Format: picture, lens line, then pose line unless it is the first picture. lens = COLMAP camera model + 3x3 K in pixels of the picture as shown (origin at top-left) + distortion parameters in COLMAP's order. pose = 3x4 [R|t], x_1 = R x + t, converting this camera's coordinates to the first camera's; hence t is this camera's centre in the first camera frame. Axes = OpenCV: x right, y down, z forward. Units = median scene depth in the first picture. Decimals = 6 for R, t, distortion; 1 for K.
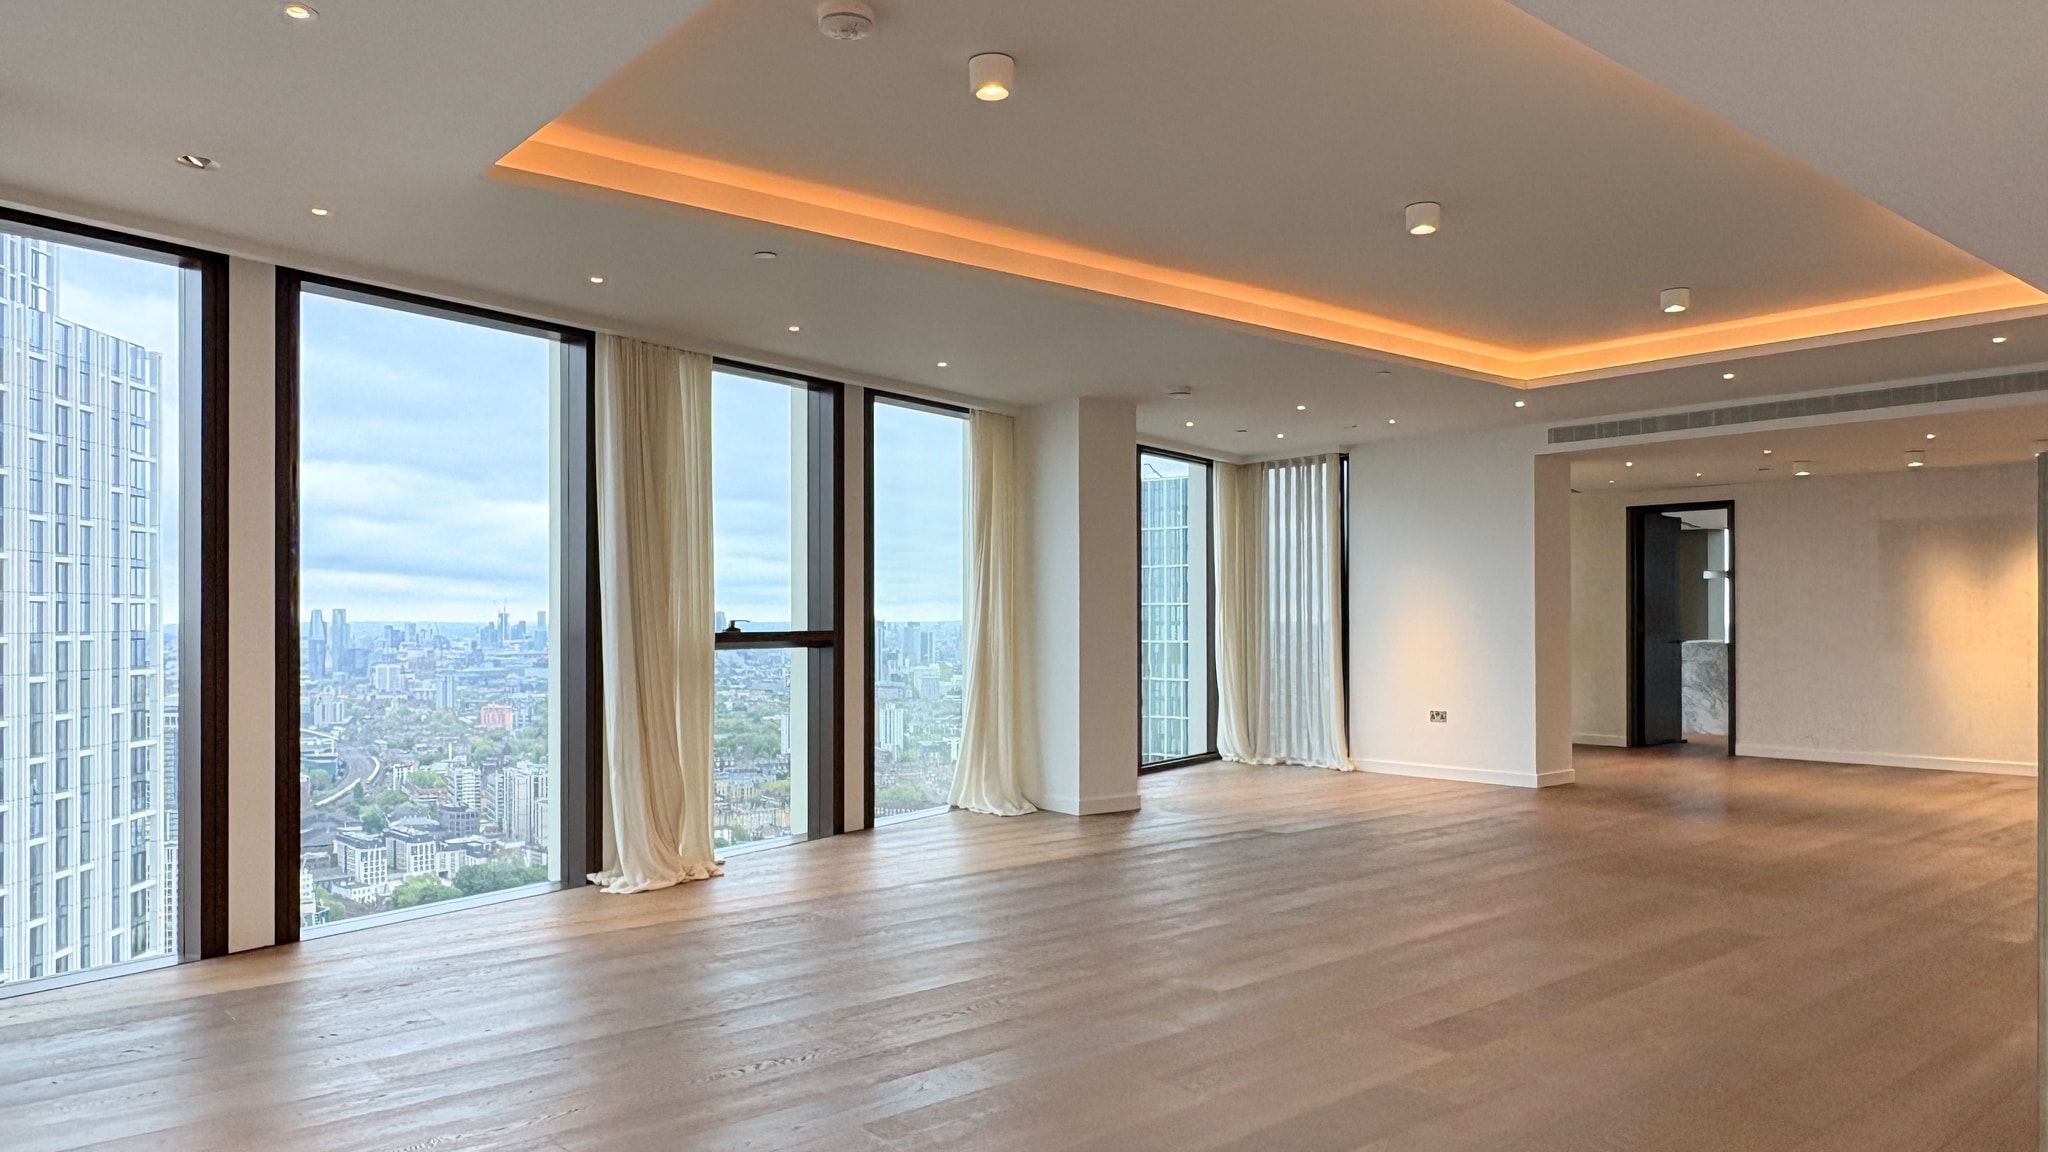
lens RADIAL K [[1319.3, 0, 1032.6], [0, 1319.3, 587.3], [0, 0, 1]] dist [-0.029744, 0.003157]
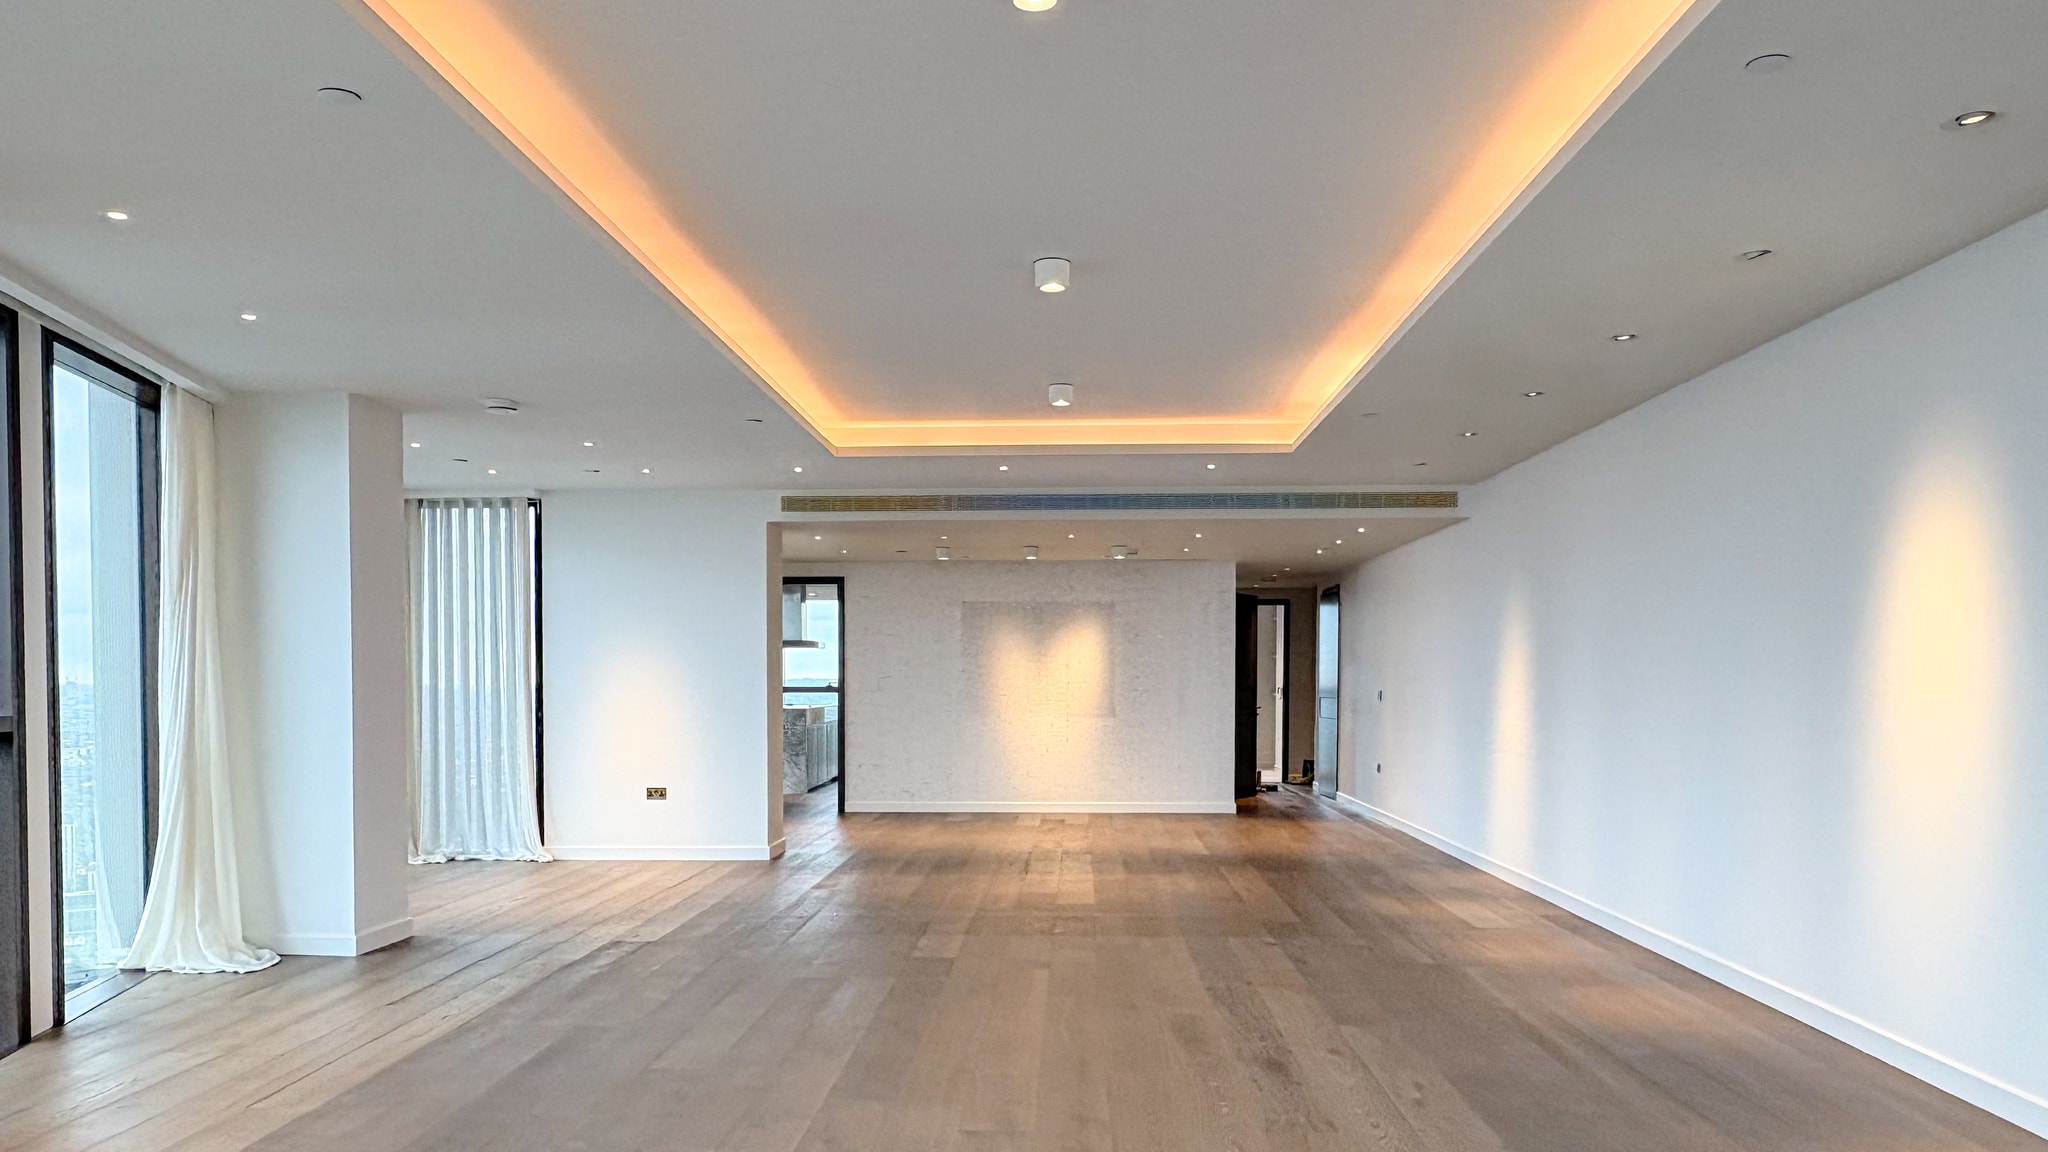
lens RADIAL K [[1319.3, 0, 1021.9], [0, 1319.3, 580.8], [0, 0, 1]] dist [-0.029744, 0.003157]
pose [[0.673209, 0.057107, 0.737244, -0.218416], [-0.017006, 0.997945, -0.061773, 0.002101], [-0.739257, 0.029049, 0.672797, 0.190895]]
